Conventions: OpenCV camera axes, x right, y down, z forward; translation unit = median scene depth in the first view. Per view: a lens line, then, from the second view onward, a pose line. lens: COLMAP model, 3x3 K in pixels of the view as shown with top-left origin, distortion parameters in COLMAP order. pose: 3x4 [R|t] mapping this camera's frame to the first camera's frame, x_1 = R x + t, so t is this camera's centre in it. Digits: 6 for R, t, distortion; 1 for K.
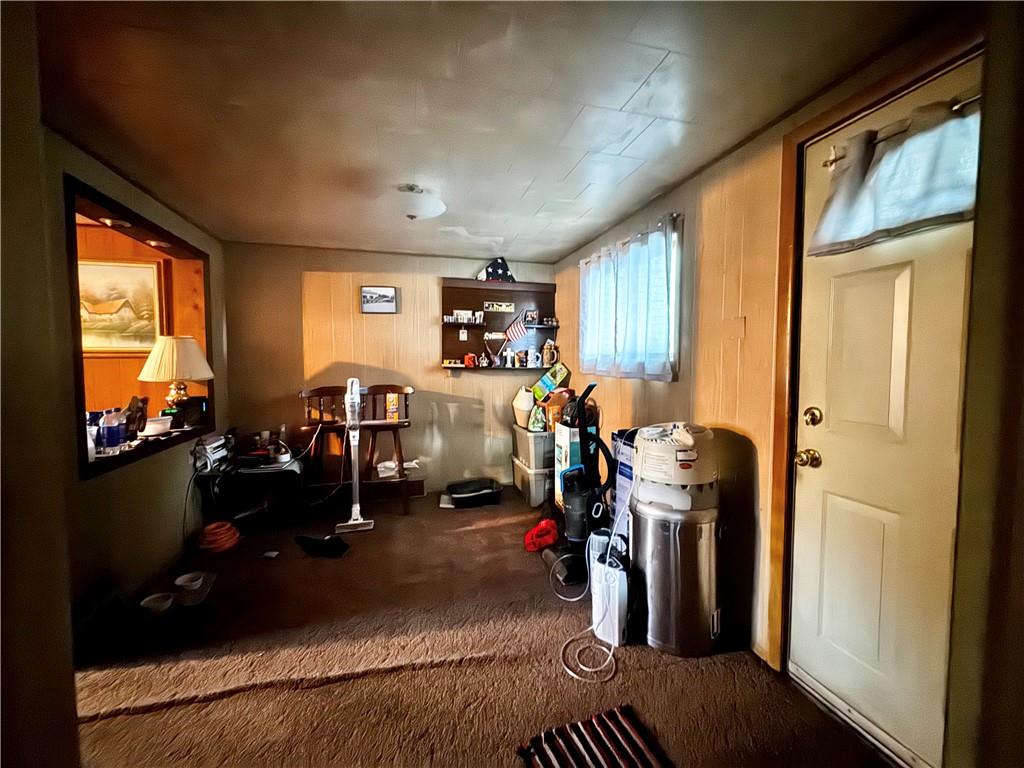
lens RADIAL K [[409.8, 0, 513.1], [0, 409.8, 381.7], [0, 0, 1]] dist [0.000175, -0.000243]
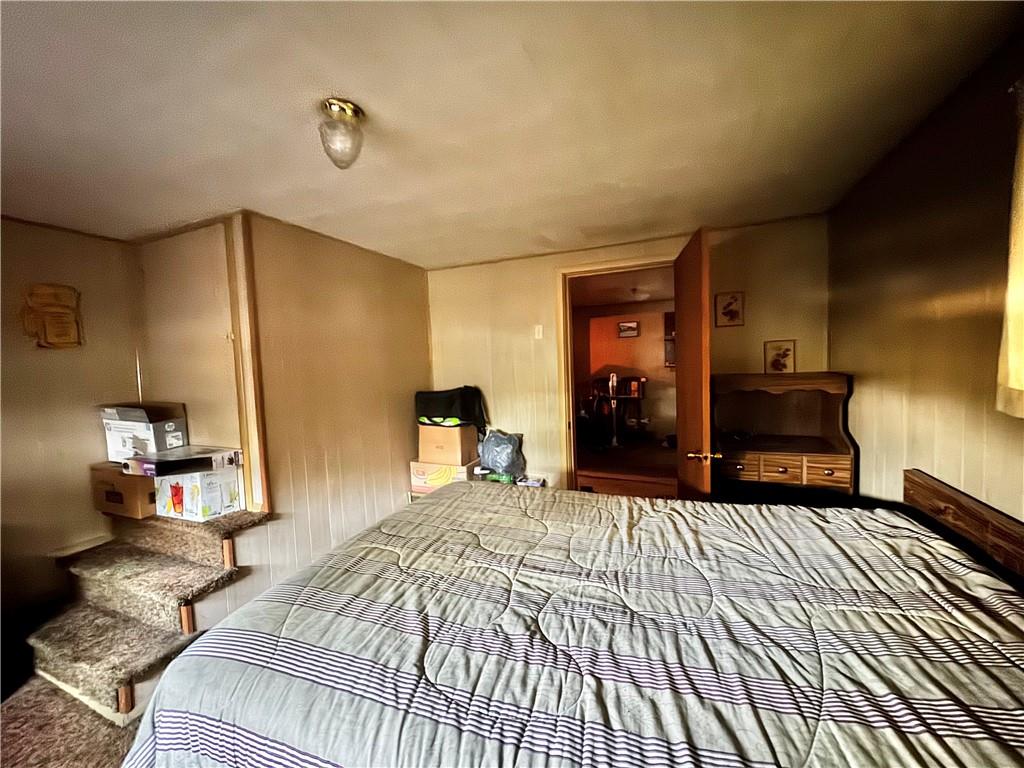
lens RADIAL K [[466.5, 0, 512.0], [0, 466.5, 384.0], [0, 0, 1]] dist [-0.002061, -0.000351]
pose [[0.803348, 0.006073, -0.595479, 0.503128], [0.004618, 0.999854, 0.016428, 0.003523], [0.595492, -0.015947, 0.803203, -0.990828]]
